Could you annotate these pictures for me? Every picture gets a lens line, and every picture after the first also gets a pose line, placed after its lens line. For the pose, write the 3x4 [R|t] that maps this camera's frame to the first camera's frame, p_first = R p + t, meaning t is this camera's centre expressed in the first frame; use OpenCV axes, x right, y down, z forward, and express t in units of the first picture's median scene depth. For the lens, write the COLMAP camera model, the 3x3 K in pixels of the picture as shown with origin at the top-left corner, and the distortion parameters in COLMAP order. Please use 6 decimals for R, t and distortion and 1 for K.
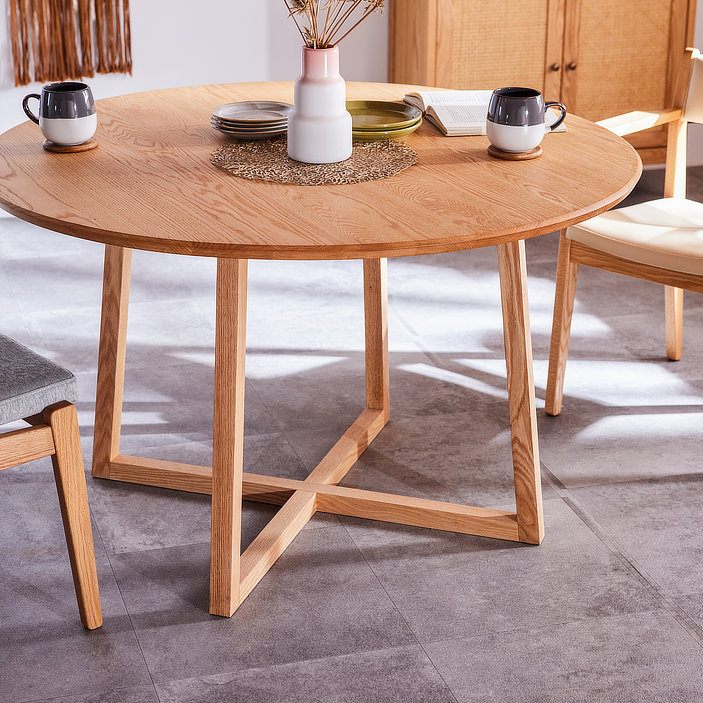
lens RADIAL K [[1657.2, 0, 344.9], [0, 1657.2, 354.4], [0, 0, 1]] dist [0.108660, 0.000000]
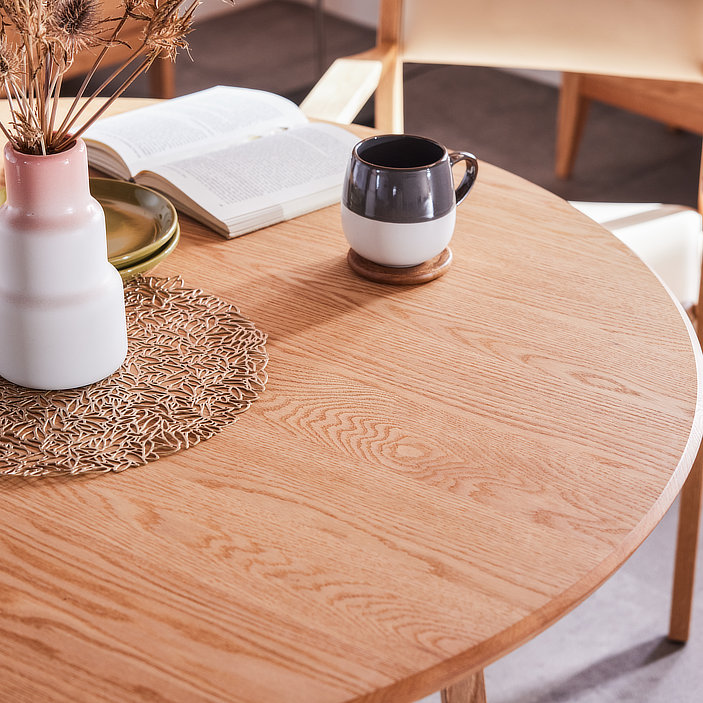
lens RADIAL K [[2004.0, 0, 350.3], [0, 2004.0, 350.8], [0, 0, 1]] dist [0.021007, 0.000000]
pose [[0.889191, -0.217666, 0.402444, -0.171423], [0.178900, 0.974966, 0.132046, -0.182616], [-0.421111, -0.045417, 0.905871, 0.445310]]
